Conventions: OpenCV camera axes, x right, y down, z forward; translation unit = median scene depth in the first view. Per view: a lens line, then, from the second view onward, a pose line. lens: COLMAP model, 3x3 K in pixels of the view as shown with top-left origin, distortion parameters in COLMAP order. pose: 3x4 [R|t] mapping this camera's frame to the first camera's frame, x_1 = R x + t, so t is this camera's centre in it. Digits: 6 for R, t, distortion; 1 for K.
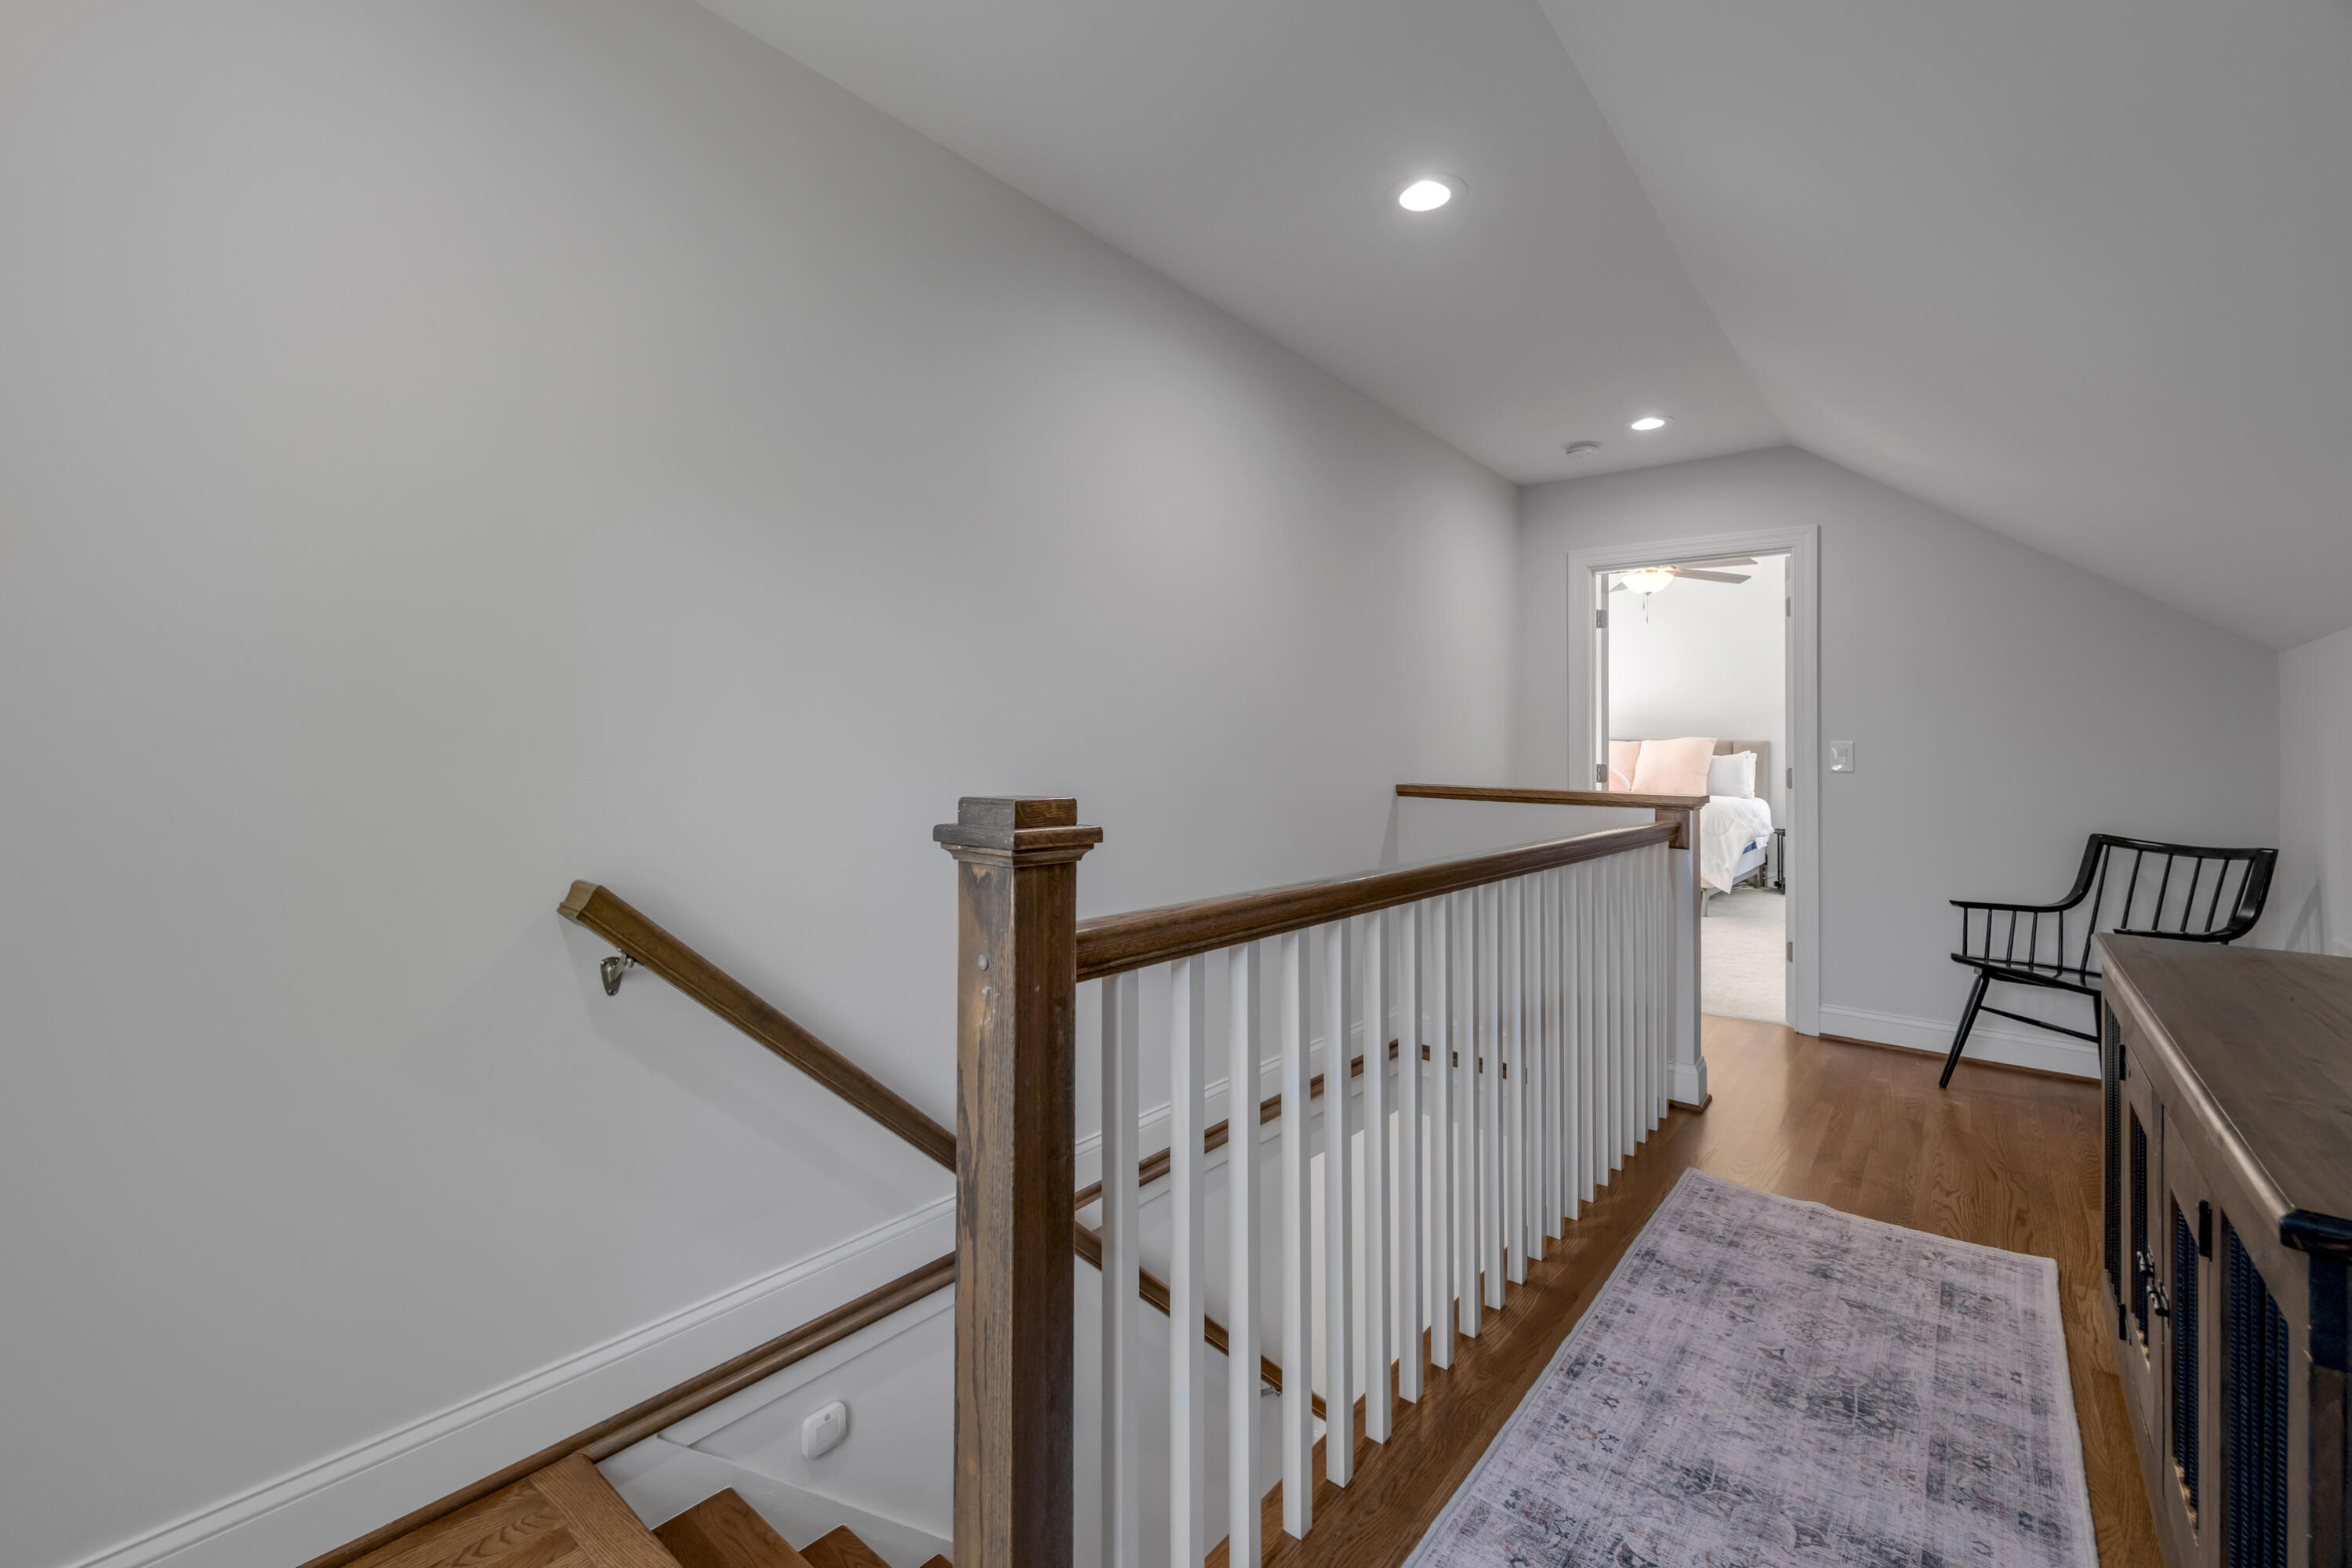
lens RADIAL K [[990.7, 0, 1163.5], [0, 990.7, 742.5], [0, 0, 1]] dist [-0.001744, -0.000024]
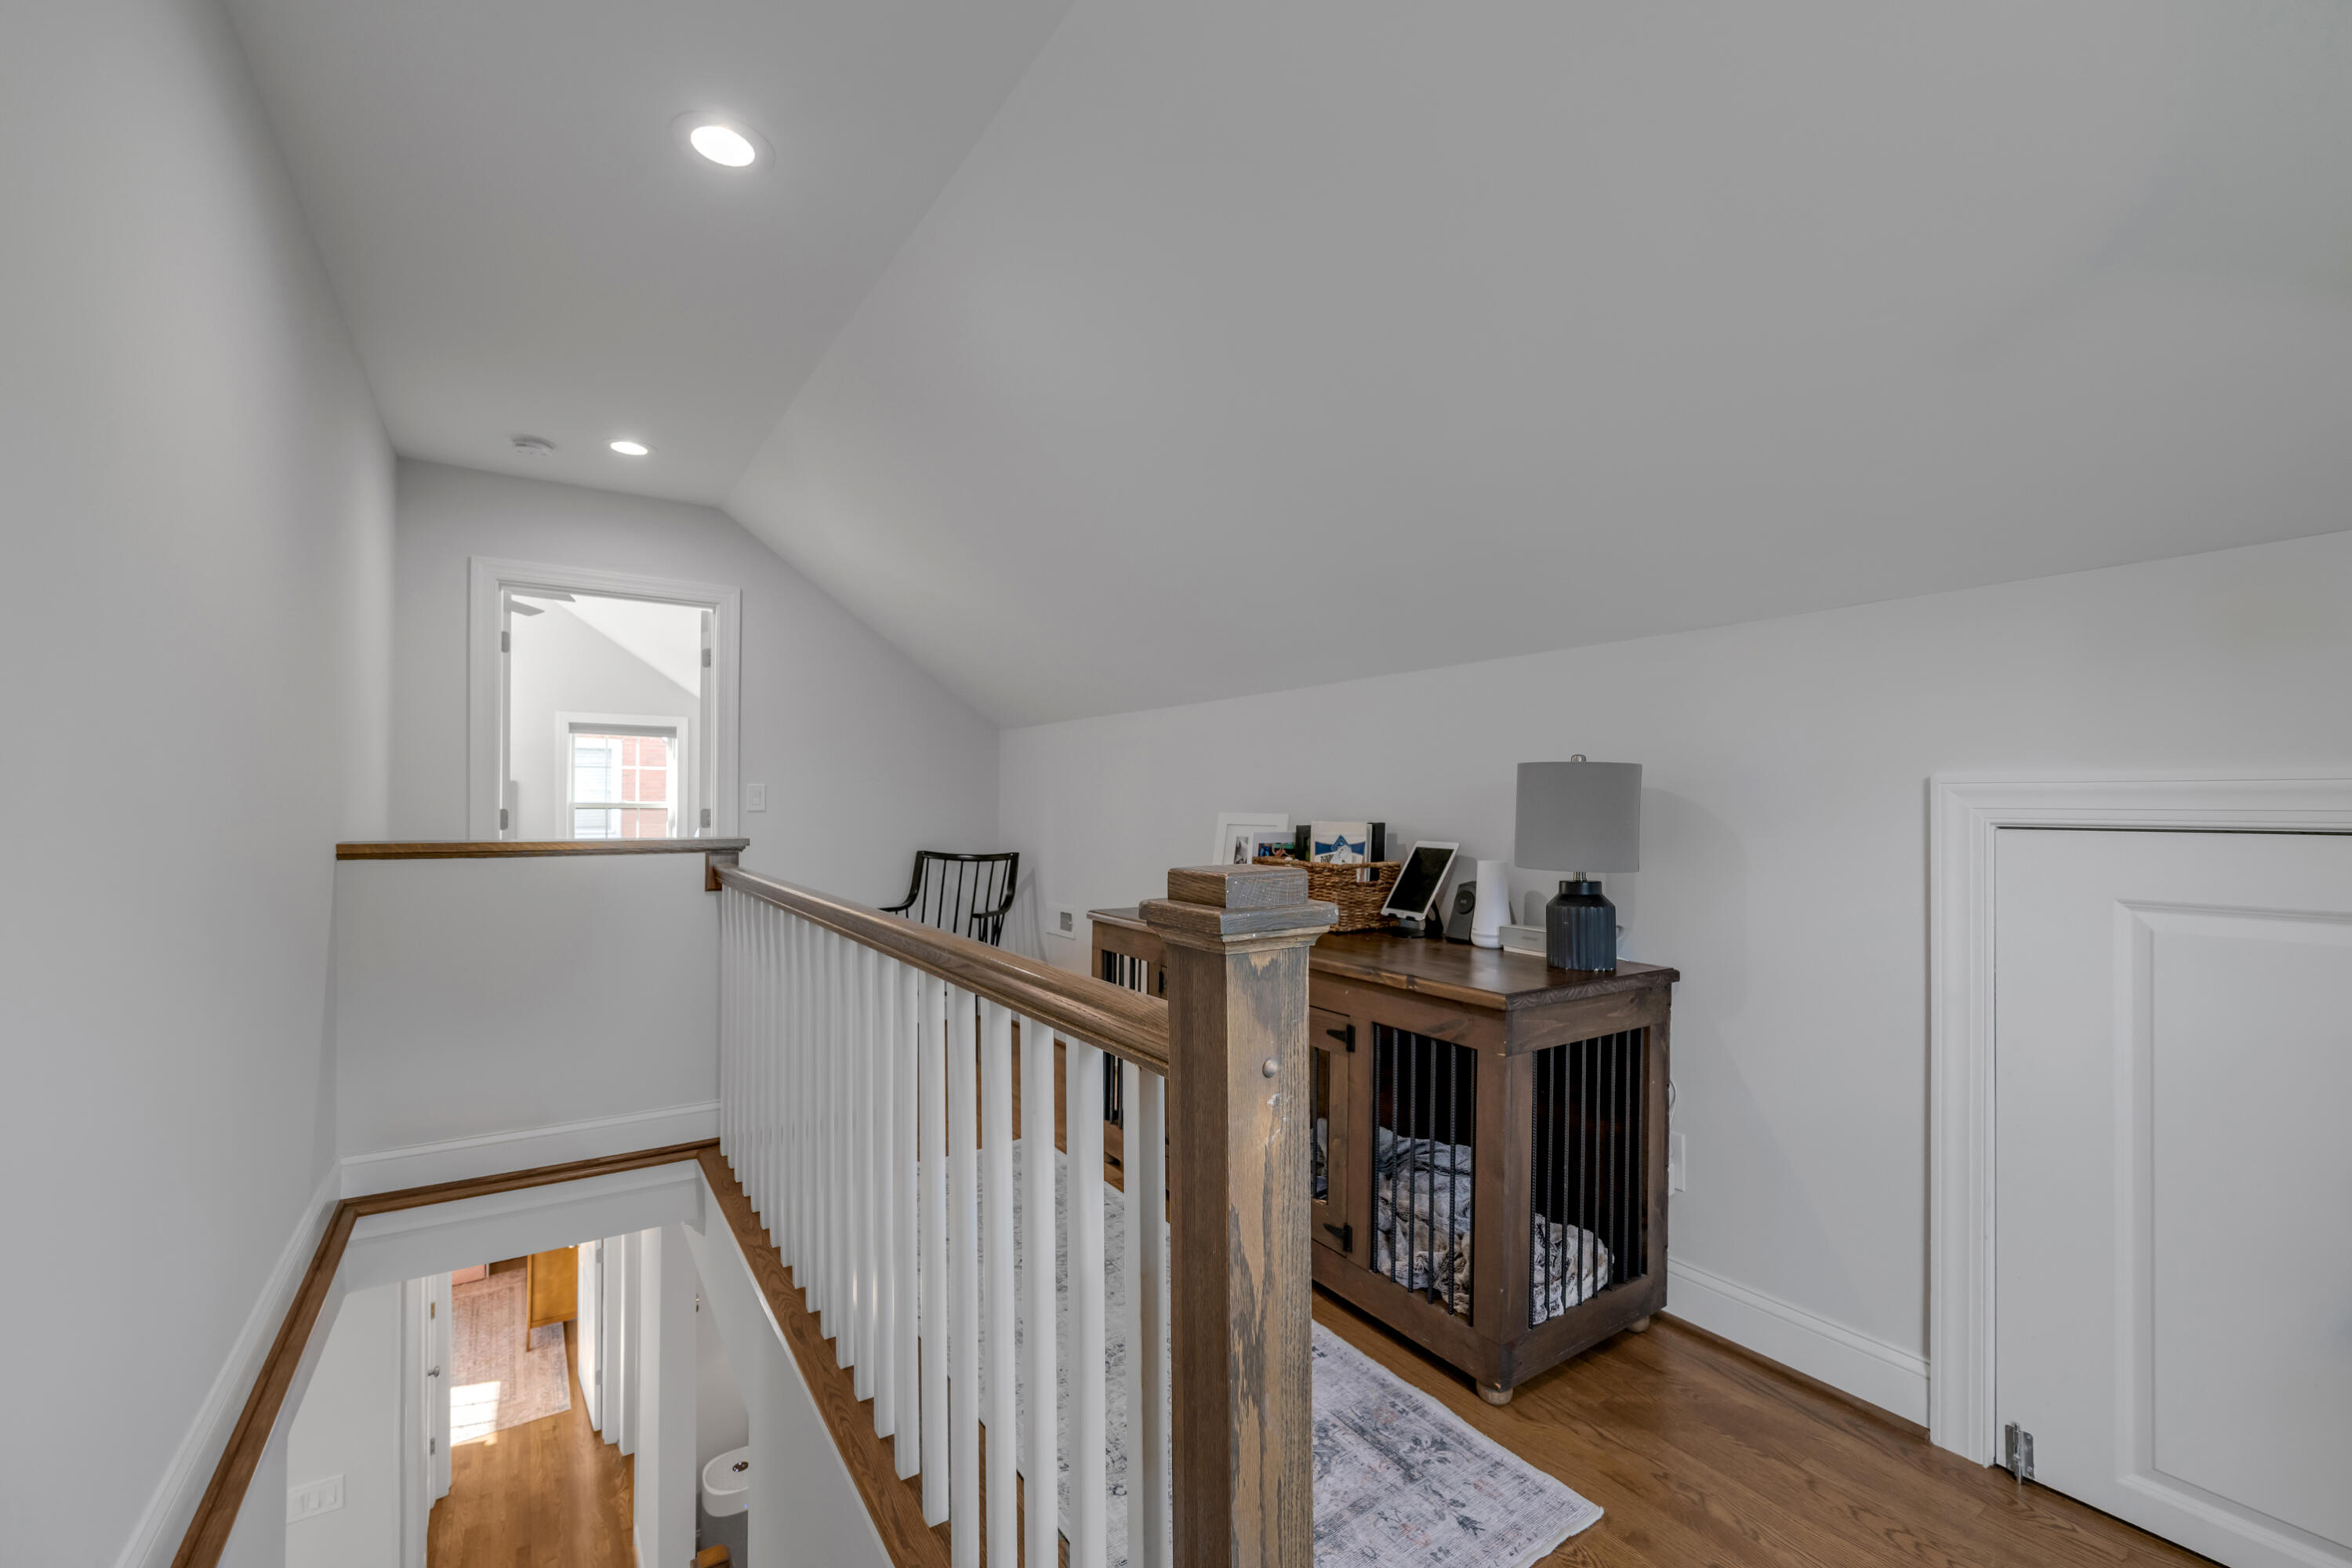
lens RADIAL K [[979.6, 0, 1175.8], [0, 979.6, 814.6], [0, 0, 1]] dist [0.000180, 0.000009]
pose [[0.289546, -0.027350, 0.956773, -0.328375], [-0.006669, 0.999510, 0.030590, -0.004969], [-0.957141, -0.015238, 0.289222, 0.280442]]
